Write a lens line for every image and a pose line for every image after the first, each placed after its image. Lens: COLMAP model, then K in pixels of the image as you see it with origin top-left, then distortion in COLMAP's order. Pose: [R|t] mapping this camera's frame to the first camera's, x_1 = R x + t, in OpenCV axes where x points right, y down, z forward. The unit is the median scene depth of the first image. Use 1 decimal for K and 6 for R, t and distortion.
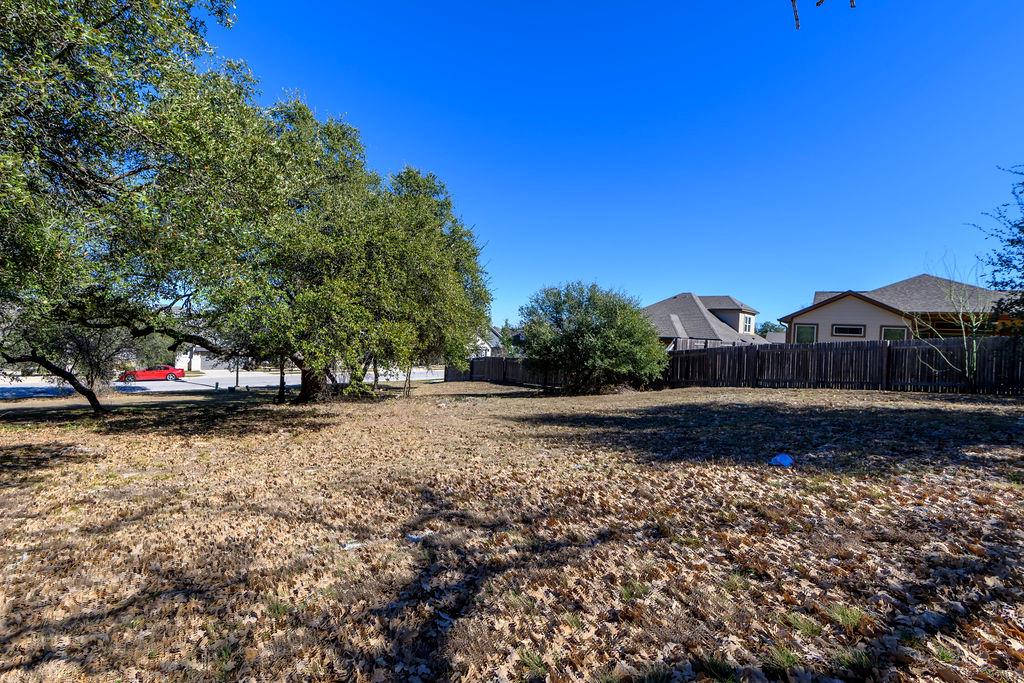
lens RADIAL K [[481.0, 0, 513.5], [0, 481.0, 344.7], [0, 0, 1]] dist [0.000644, -0.000071]
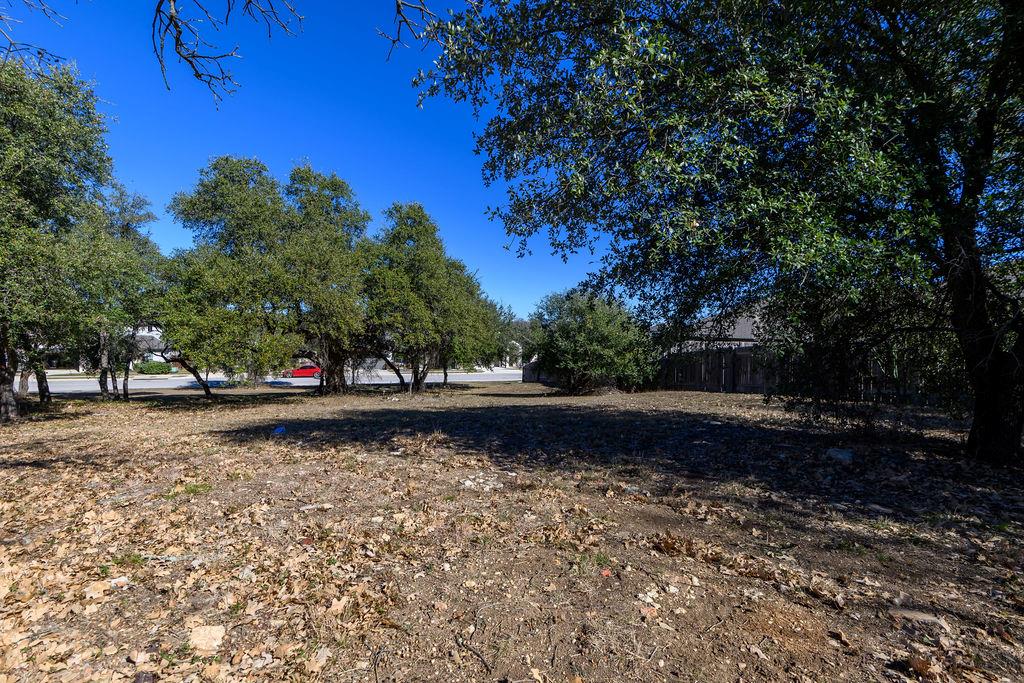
lens RADIAL K [[481.0, 0, 514.9], [0, 481.0, 344.7], [0, 0, 1]] dist [0.000644, -0.000071]
pose [[0.938850, -0.009269, -0.344202, 0.361048], [0.007893, 0.999954, -0.005397, -0.002697], [0.344236, 0.002350, 0.938880, -0.029173]]
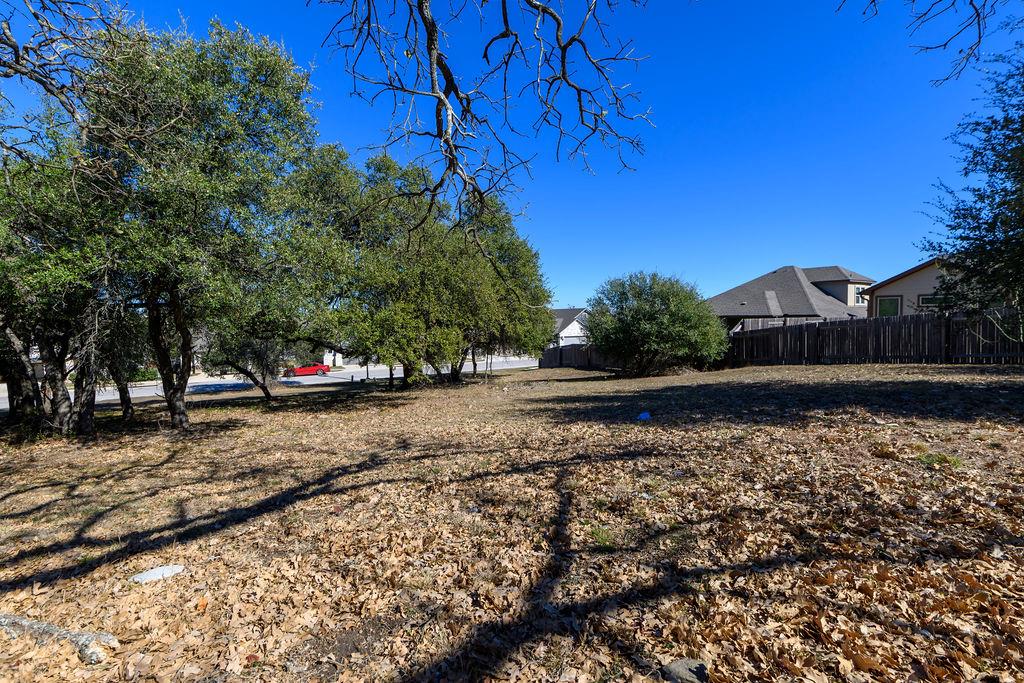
lens RADIAL K [[481.0, 0, 510.5], [0, 481.0, 337.5], [0, 0, 1]] dist [0.000644, -0.000071]
pose [[0.967496, -0.050343, -0.247826, 0.112367], [0.053990, 0.998510, 0.007937, -0.008780], [0.247057, -0.021059, 0.968772, -0.113142]]
